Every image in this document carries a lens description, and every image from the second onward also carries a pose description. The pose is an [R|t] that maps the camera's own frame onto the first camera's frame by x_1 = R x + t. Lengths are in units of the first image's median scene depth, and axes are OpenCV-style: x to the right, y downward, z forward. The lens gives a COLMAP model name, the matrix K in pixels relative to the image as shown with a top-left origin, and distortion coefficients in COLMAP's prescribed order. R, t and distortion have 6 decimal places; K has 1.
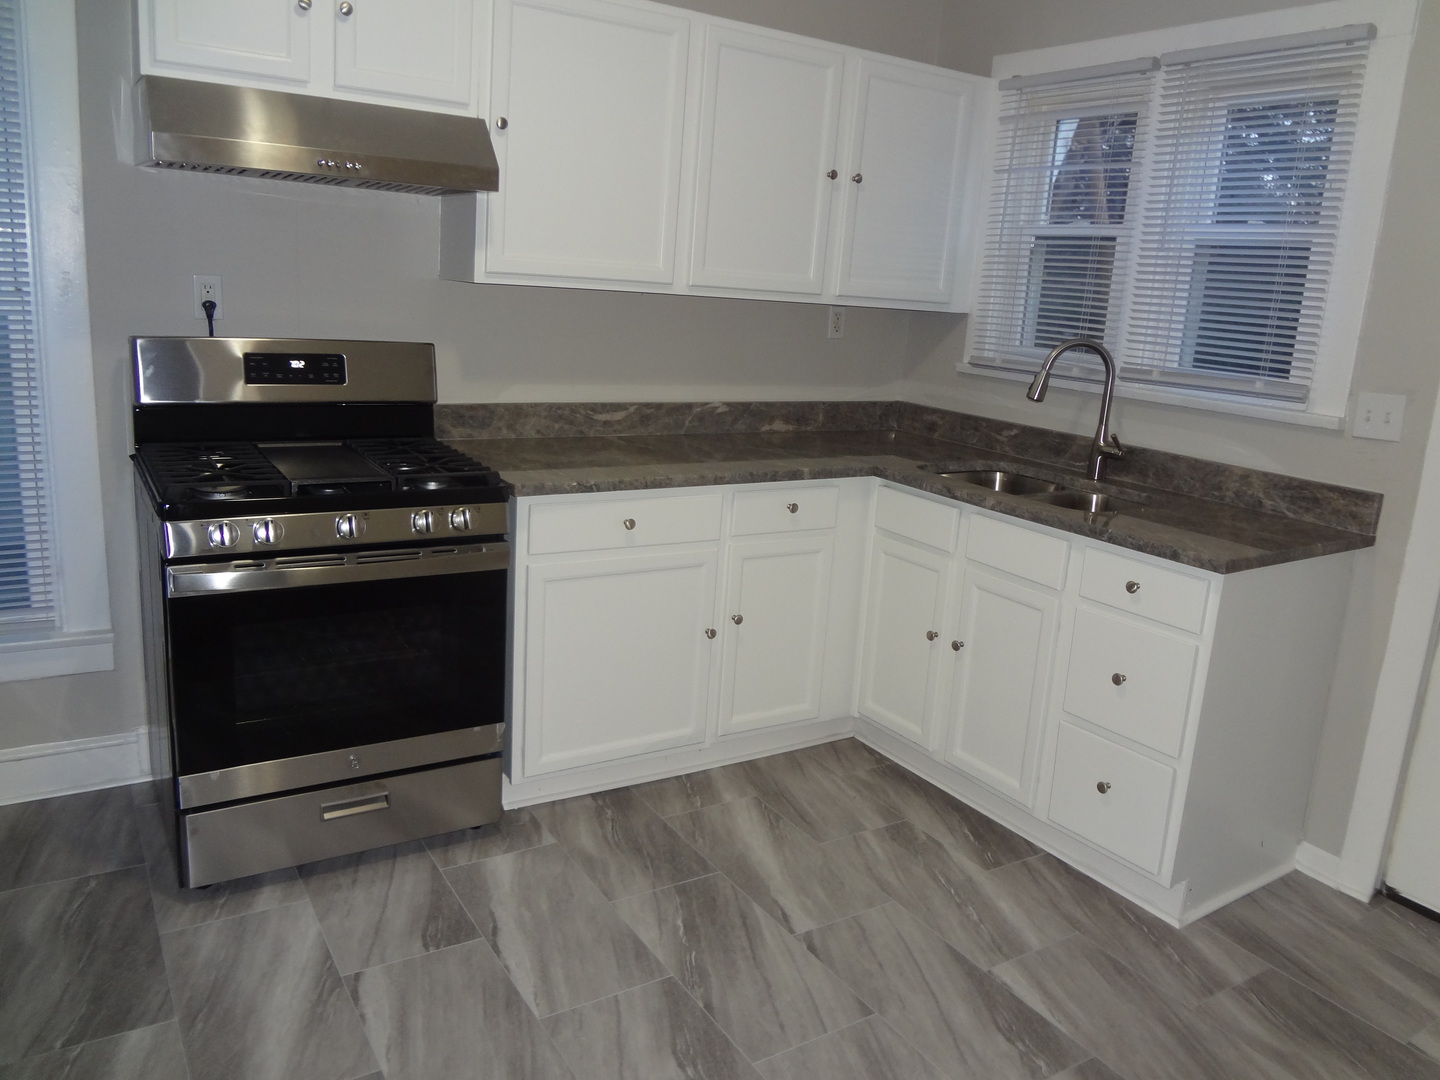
lens RADIAL K [[1065.1, 0, 720.0], [0, 1065.1, 540.0], [0, 0, 1]] dist [-0.060517, 0.001644]
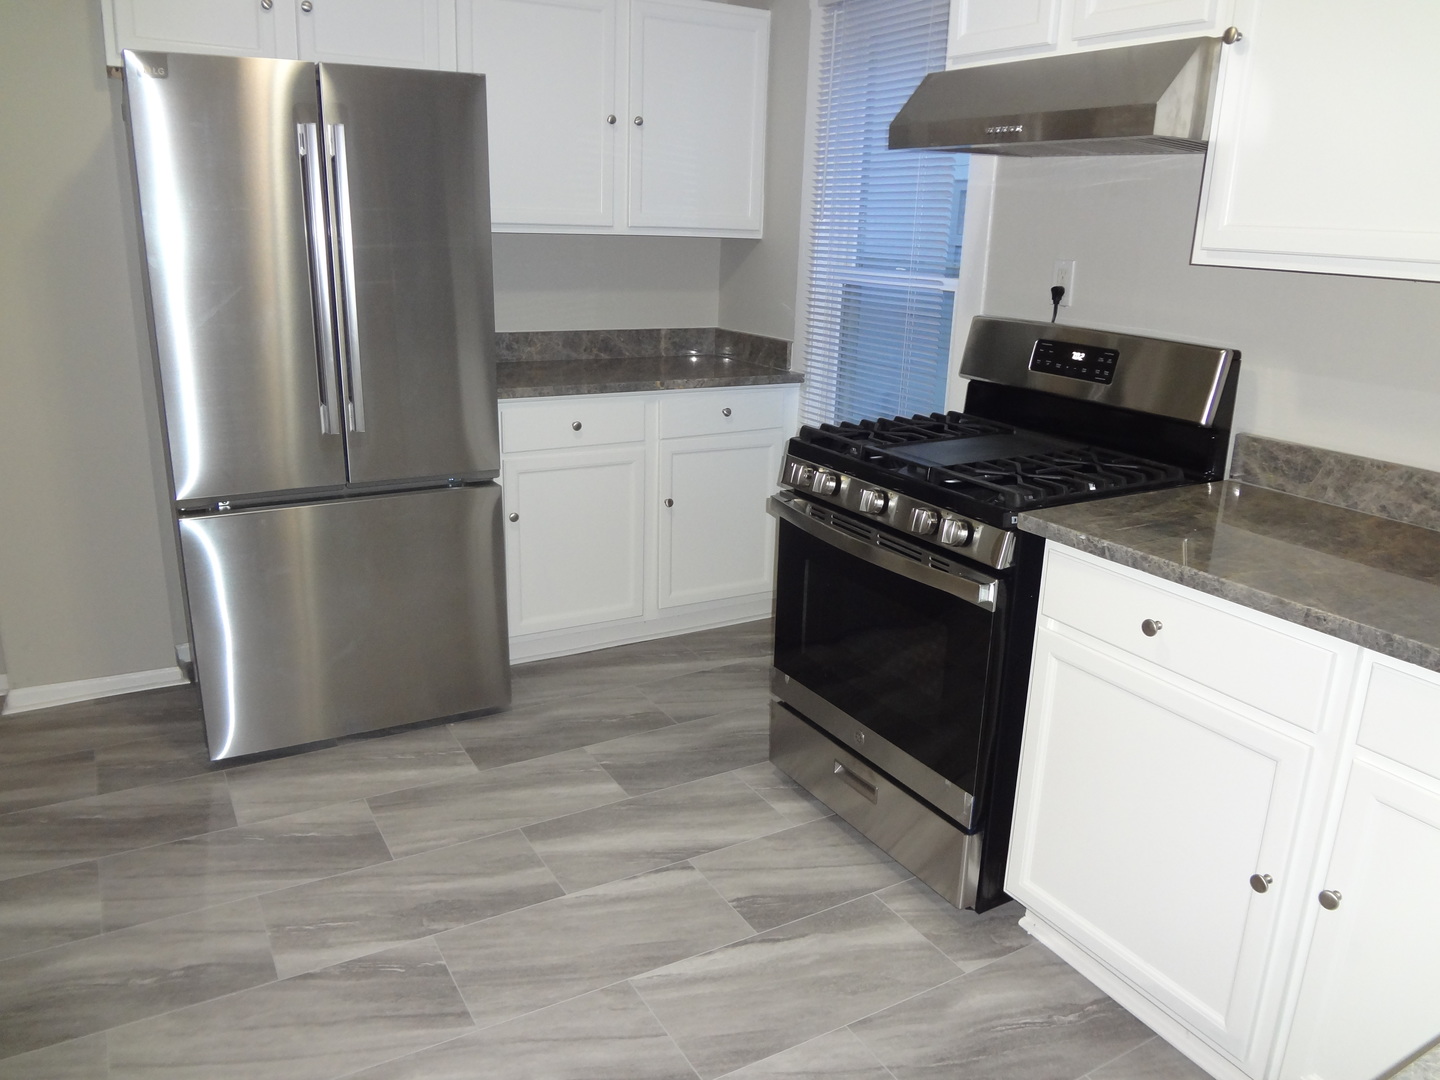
lens RADIAL K [[1065.1, 0, 720.0], [0, 1065.1, 540.0], [0, 0, 1]] dist [-0.060517, 0.001644]
pose [[-0.040928, 0.219570, -0.974738, 0.545490], [-0.267818, 0.937446, 0.222415, -0.139354], [0.962600, 0.270155, 0.020437, 0.733380]]
